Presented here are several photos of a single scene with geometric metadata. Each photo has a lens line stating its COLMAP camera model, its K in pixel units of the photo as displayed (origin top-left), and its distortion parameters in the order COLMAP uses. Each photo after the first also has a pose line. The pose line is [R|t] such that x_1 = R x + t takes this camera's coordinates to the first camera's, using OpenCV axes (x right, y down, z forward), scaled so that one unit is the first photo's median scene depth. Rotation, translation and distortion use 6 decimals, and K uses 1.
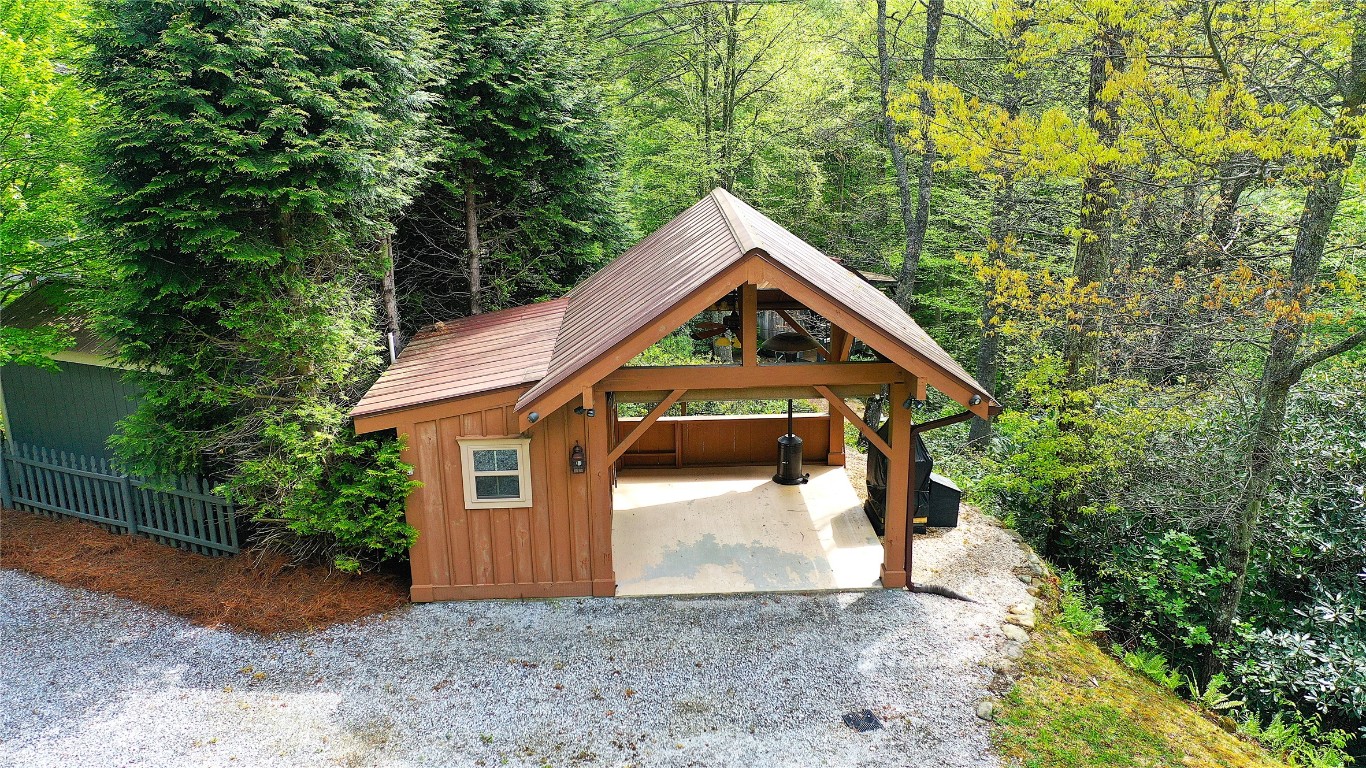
lens RADIAL K [[1237.9, 0, 683.0], [0, 1237.9, 384.0], [0, 0, 1]] dist [0.002987, -0.007712]
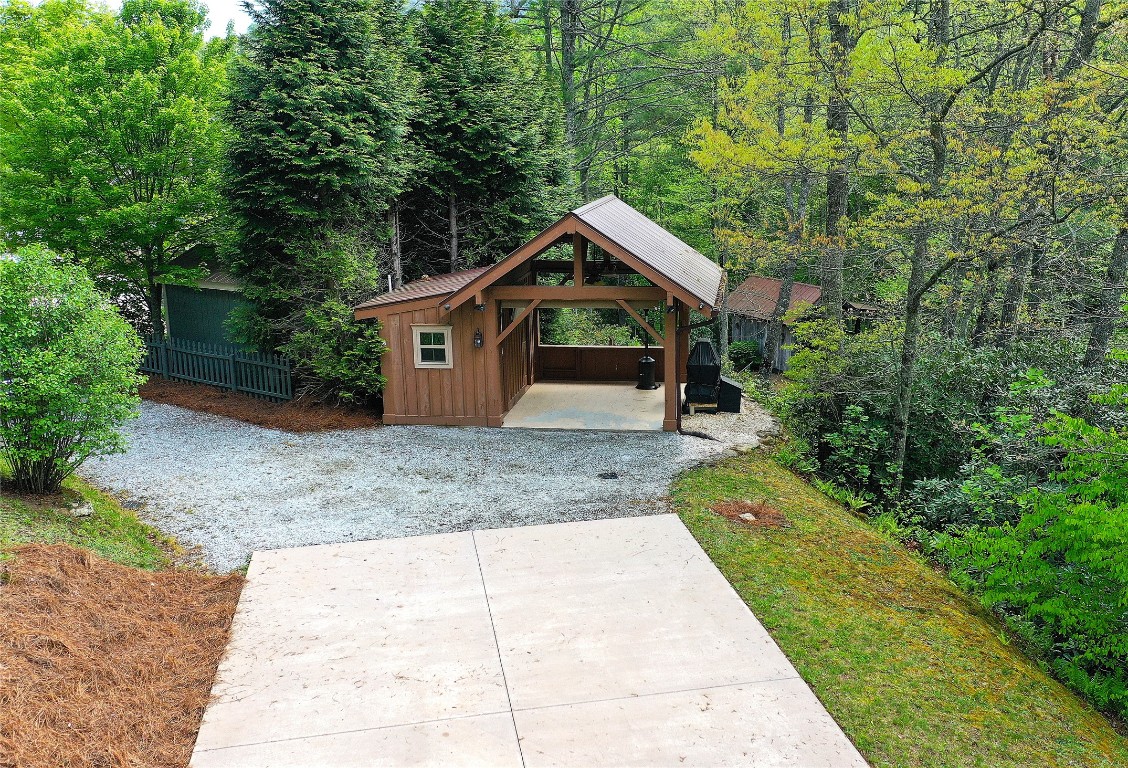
lens RADIAL K [[1289.0, 0, 564.0], [0, 1289.0, 384.0], [0, 0, 1]] dist [-0.016572, -0.004114]
pose [[0.980627, 0.040161, -0.191722, 0.372924], [-0.051793, 0.997084, -0.056048, 0.215320], [0.188912, 0.064892, 0.979848, -0.710550]]
